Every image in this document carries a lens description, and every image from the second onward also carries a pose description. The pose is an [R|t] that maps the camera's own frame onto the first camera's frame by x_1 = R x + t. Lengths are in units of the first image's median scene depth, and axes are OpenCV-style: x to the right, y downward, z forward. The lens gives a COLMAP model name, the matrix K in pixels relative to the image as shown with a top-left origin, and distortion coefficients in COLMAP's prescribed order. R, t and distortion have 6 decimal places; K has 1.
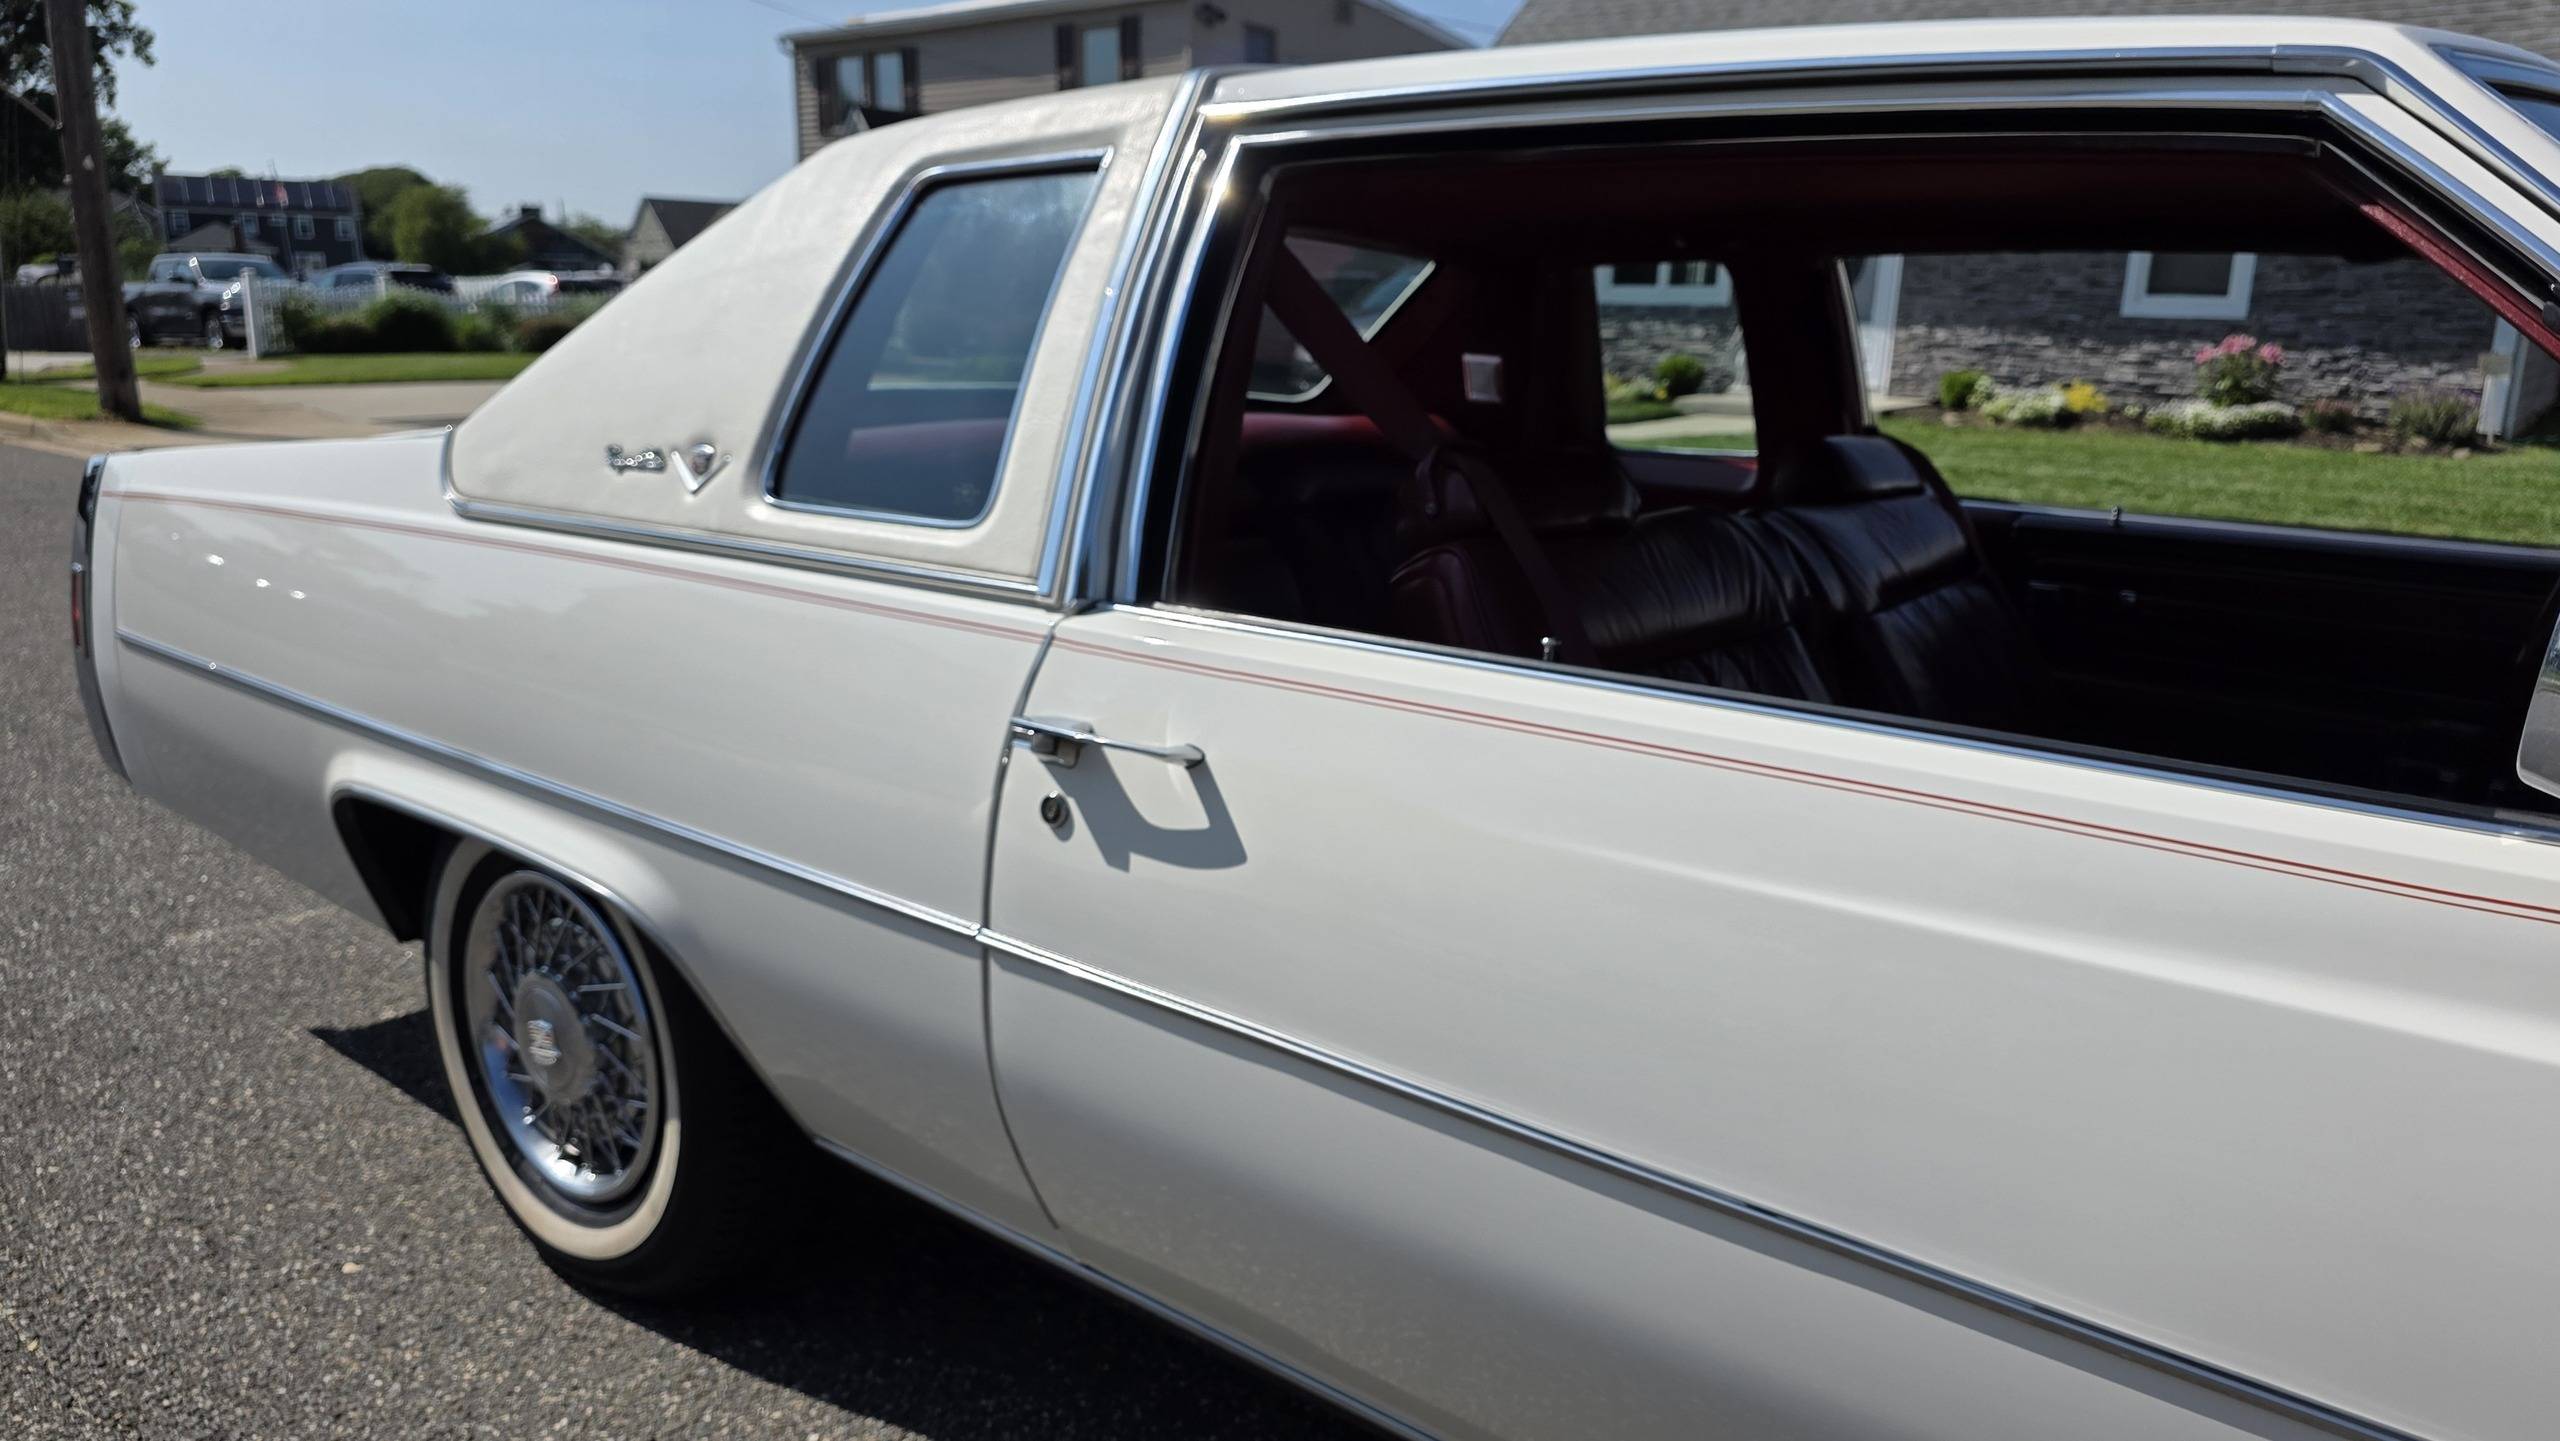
lens RADIAL K [[1724.7, 0, 1299.2], [0, 1724.7, 746.4], [0, 0, 1]] dist [0.057532, -0.050118]
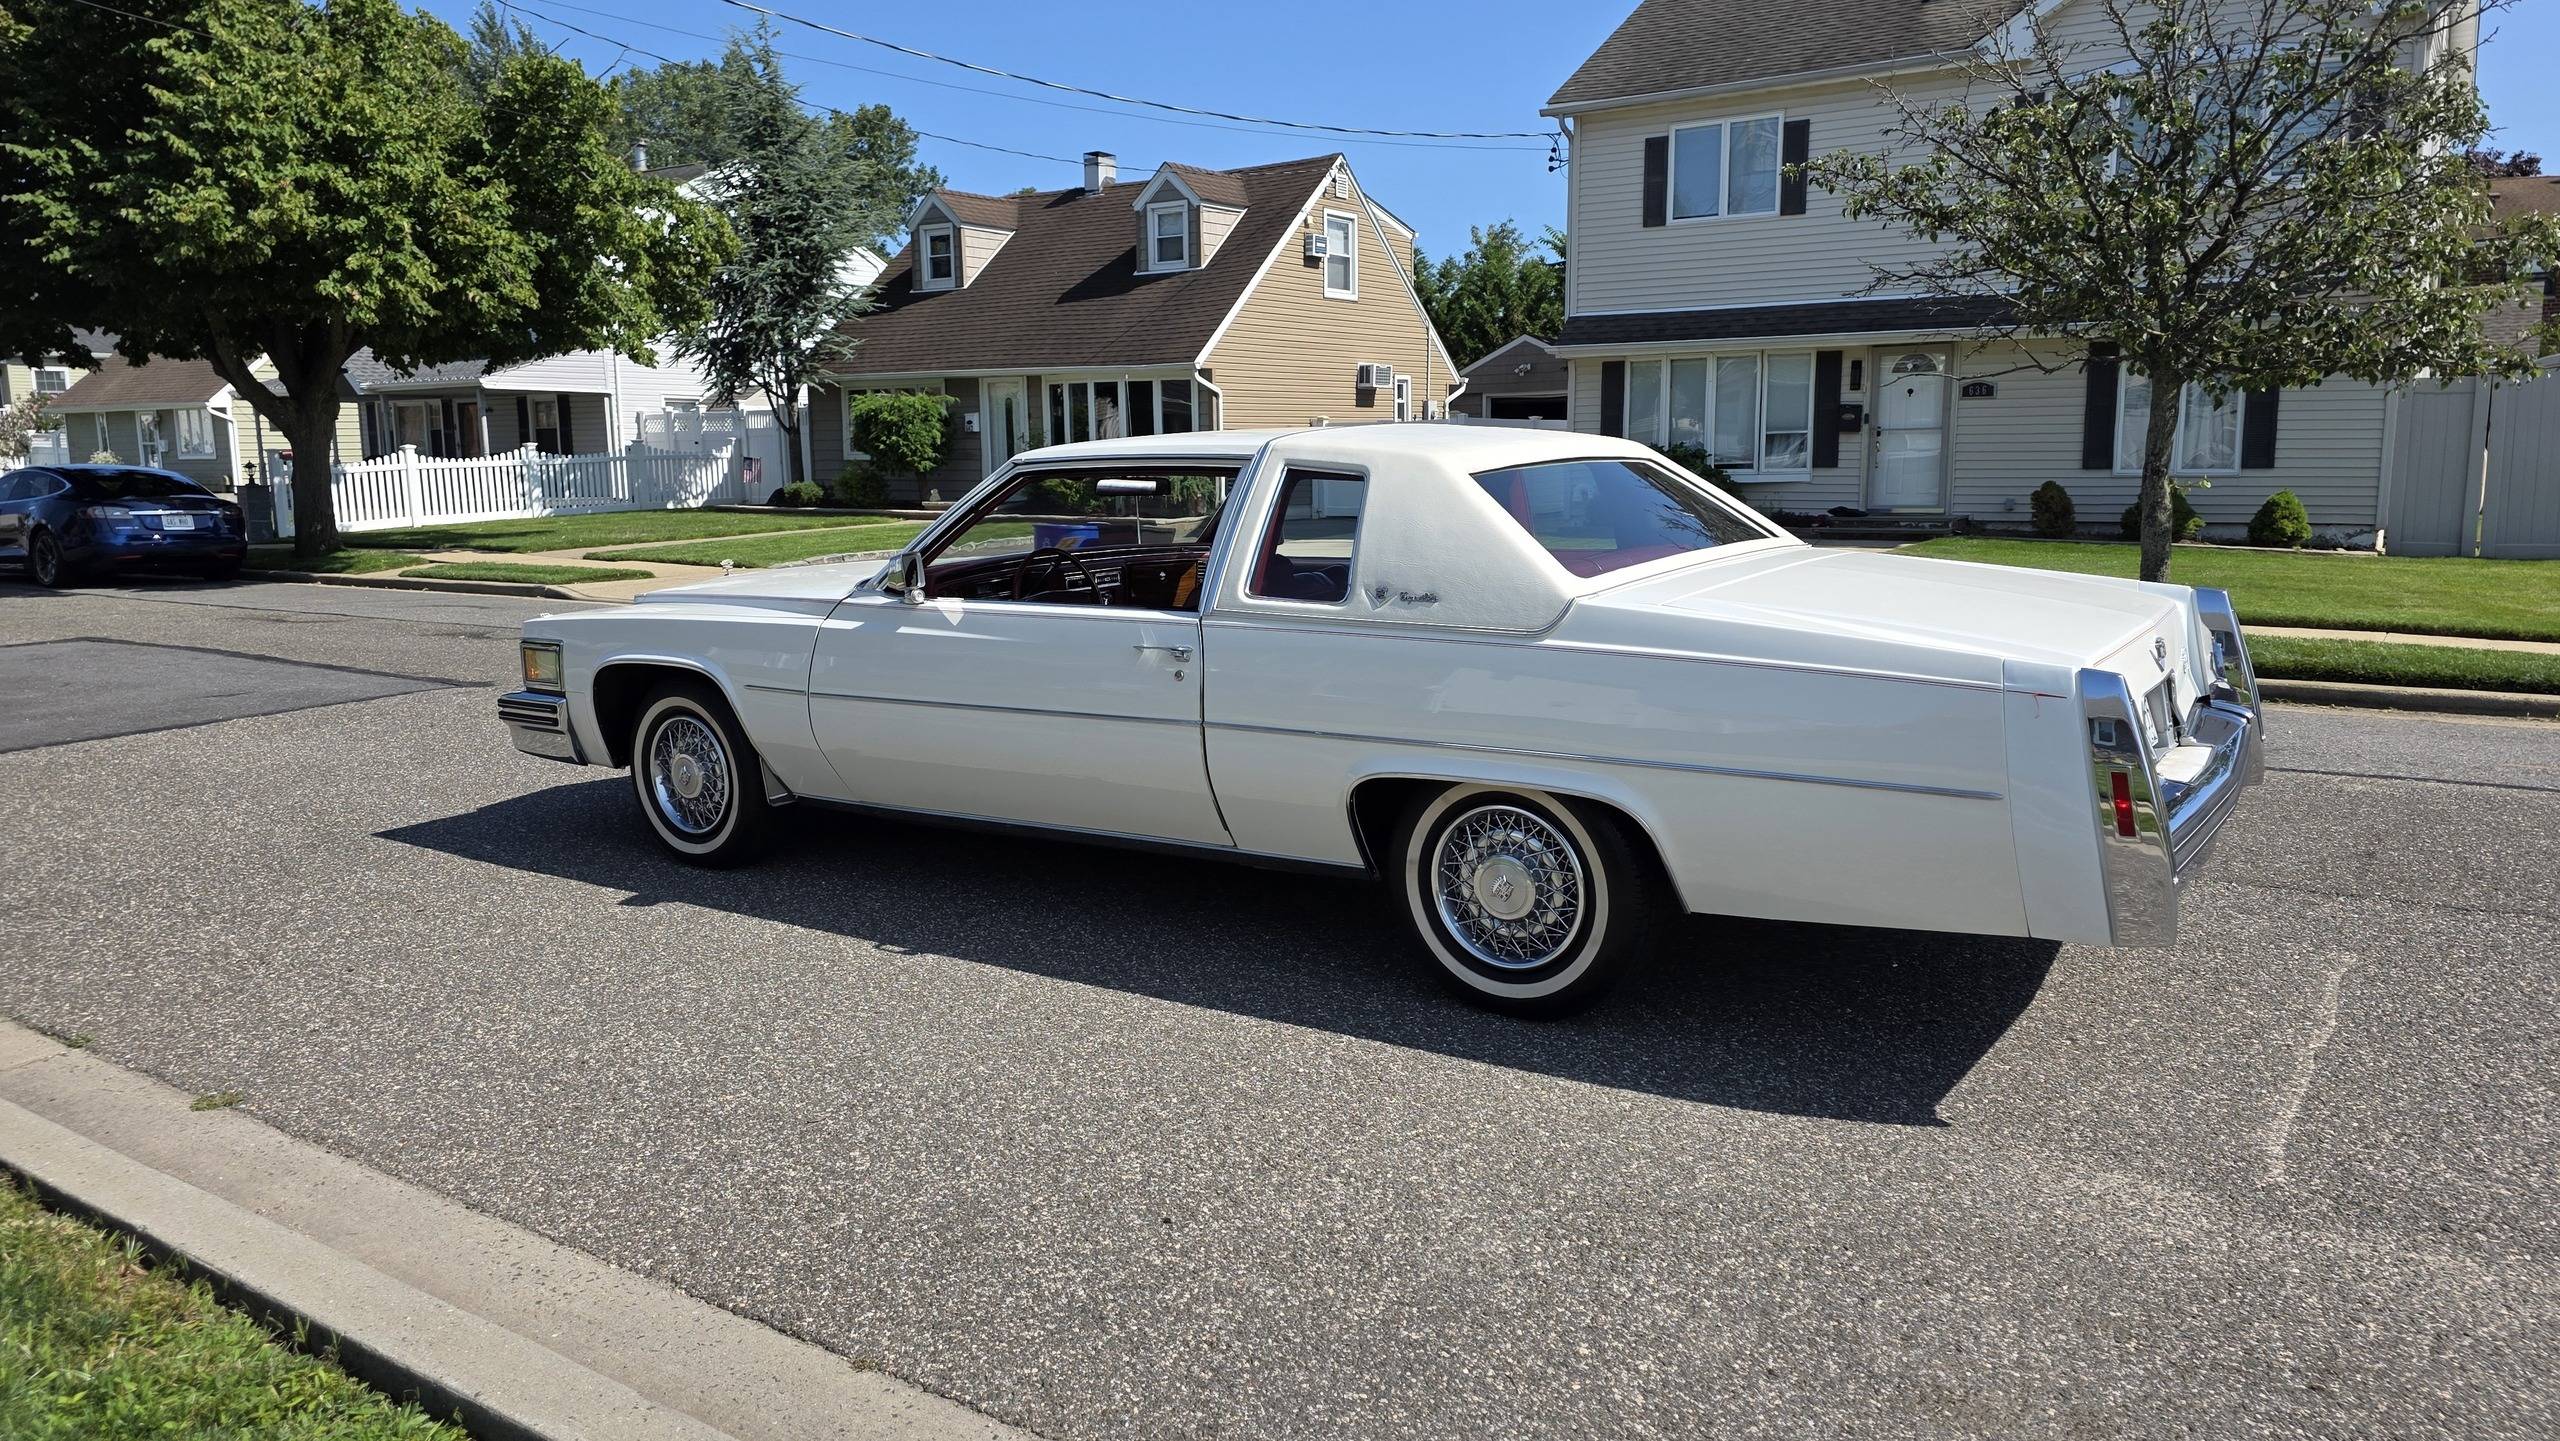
lens RADIAL K [[1718.0, 0, 1299.4], [0, 1718.0, 733.0], [0, 0, 1]] dist [0.059615, -0.049581]
pose [[-0.996976, 0.006967, -0.077394, 0.081796], [-0.024459, 0.917211, 0.397649, -0.158837], [0.073757, 0.398340, -0.914267, 0.581978]]
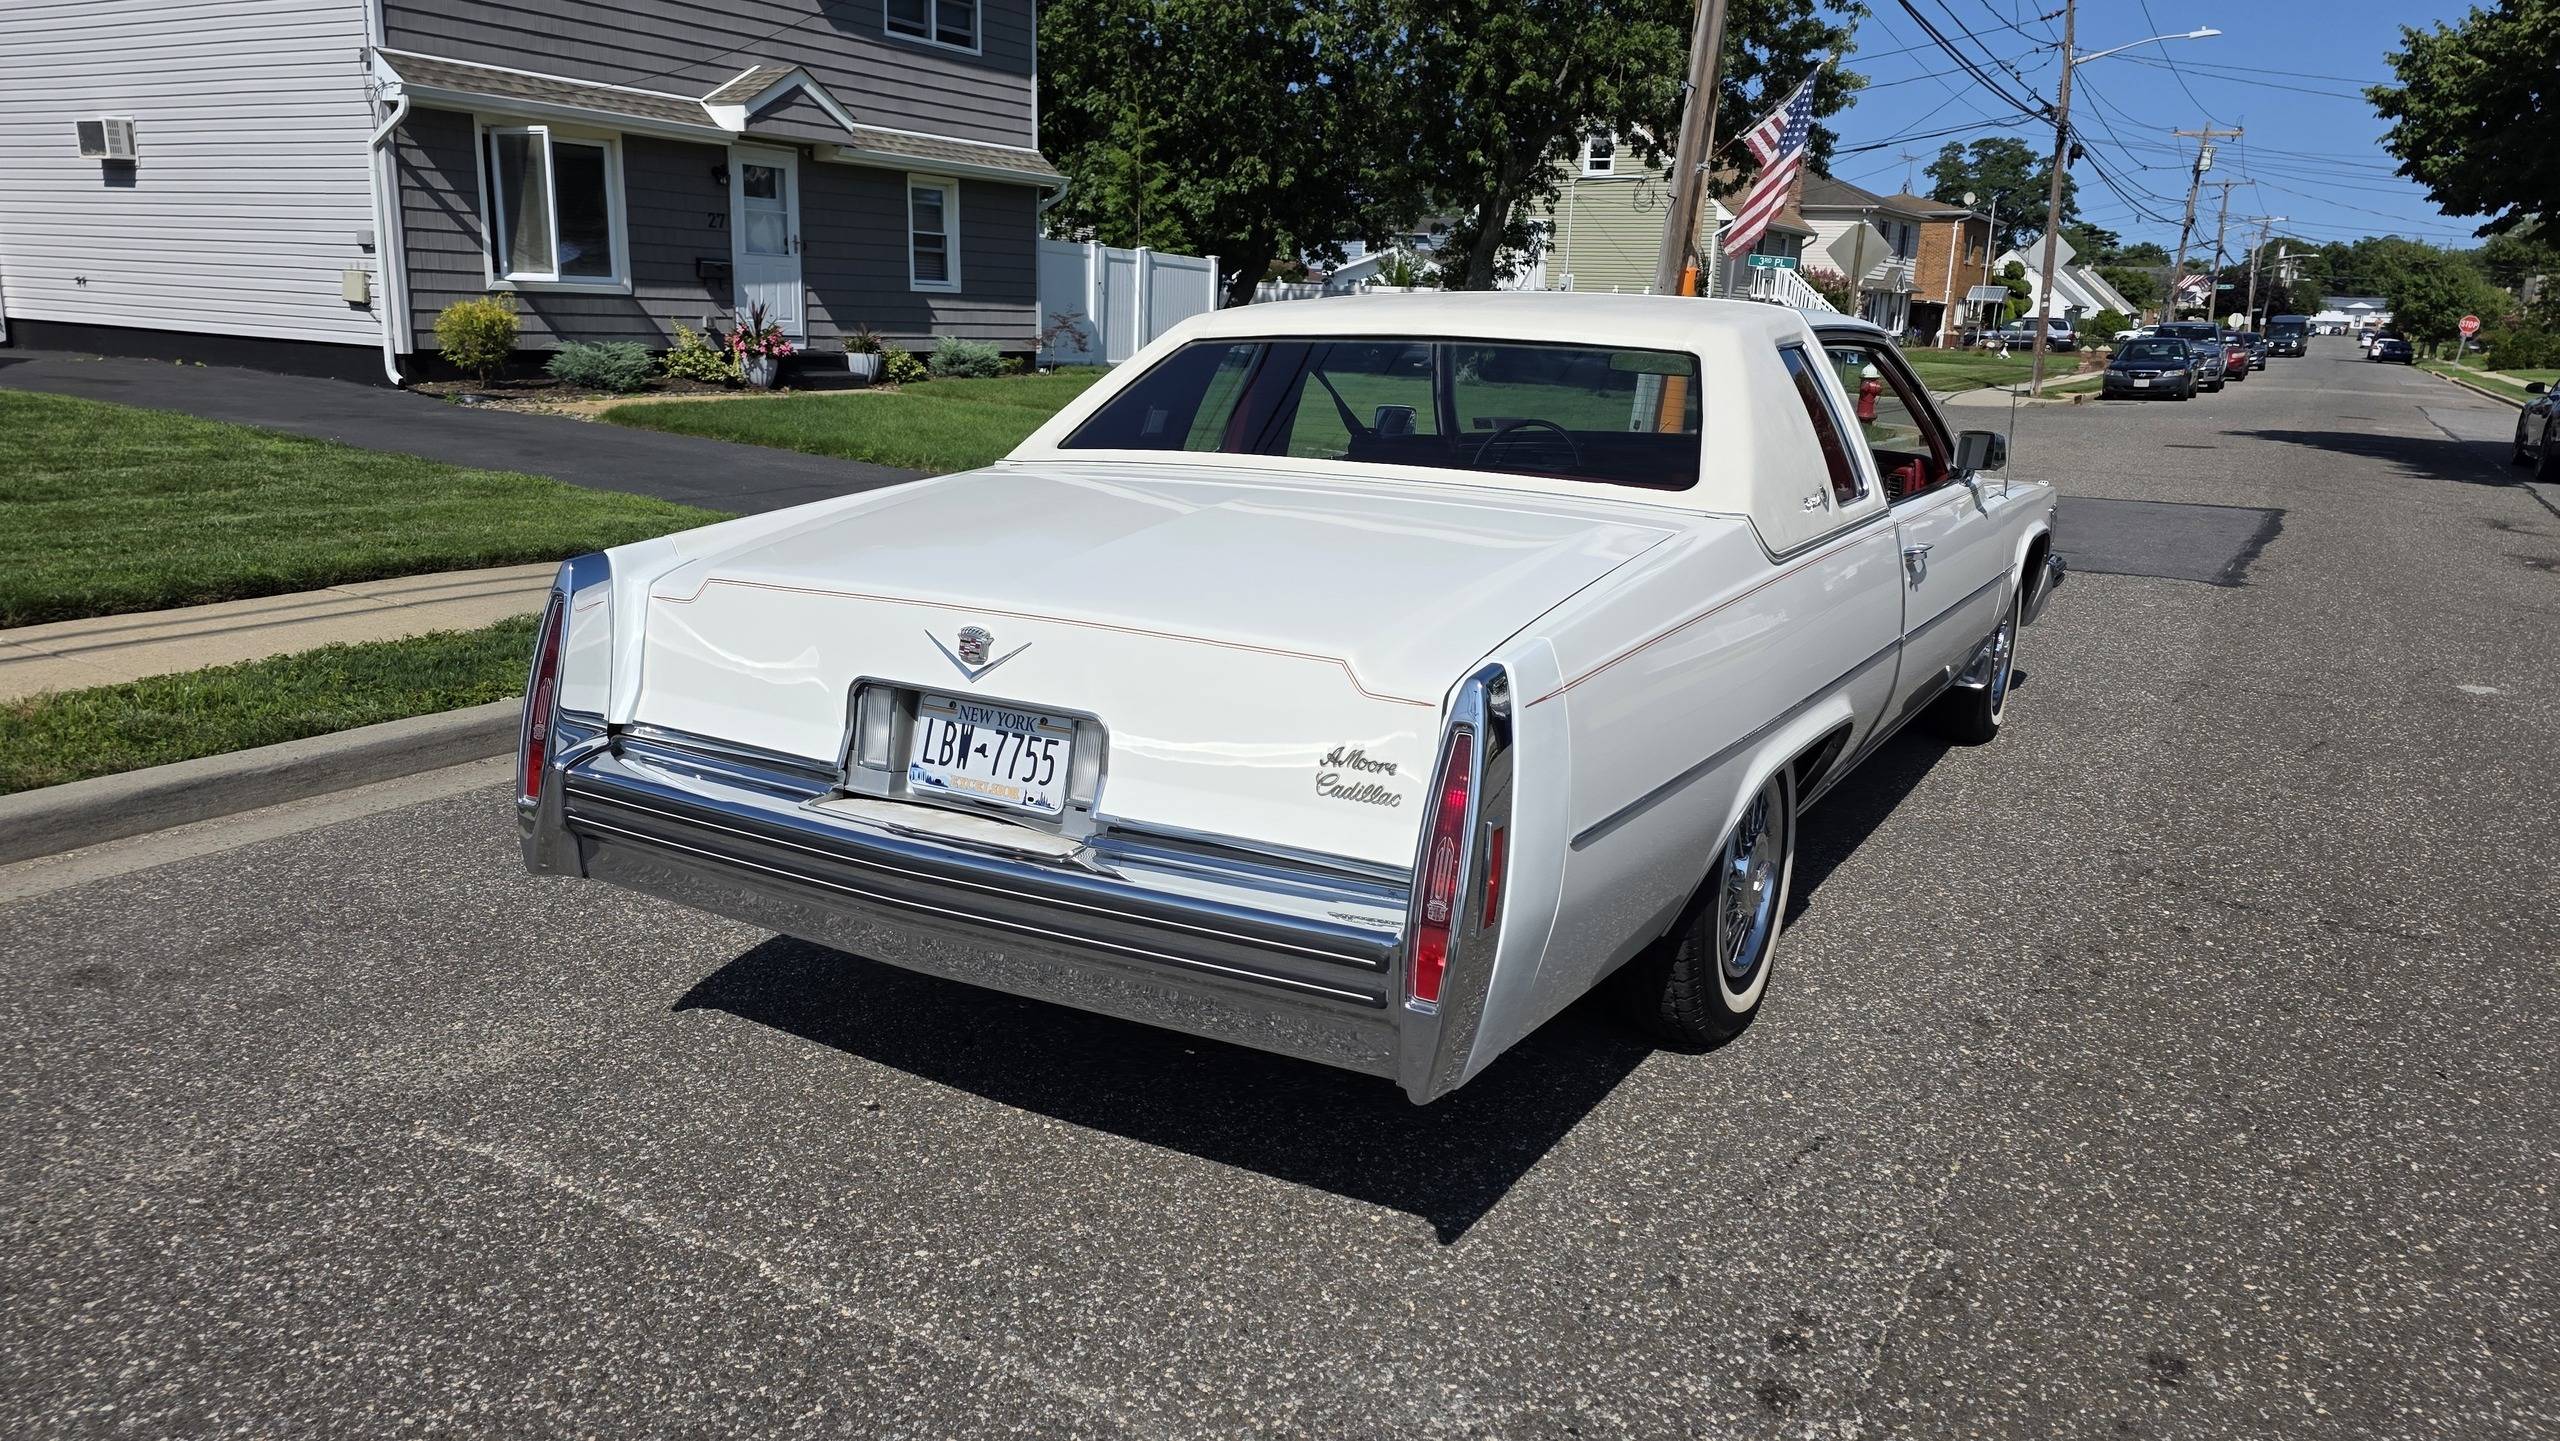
lens RADIAL K [[1724.7, 0, 1294.6], [0, 1724.7, 735.6], [0, 0, 1]] dist [0.057532, -0.050118]
pose [[-0.137283, -0.263320, 0.954891, -0.323649], [0.202267, 0.936253, 0.287260, -0.086995], [-0.969660, 0.232579, -0.075270, 0.260373]]
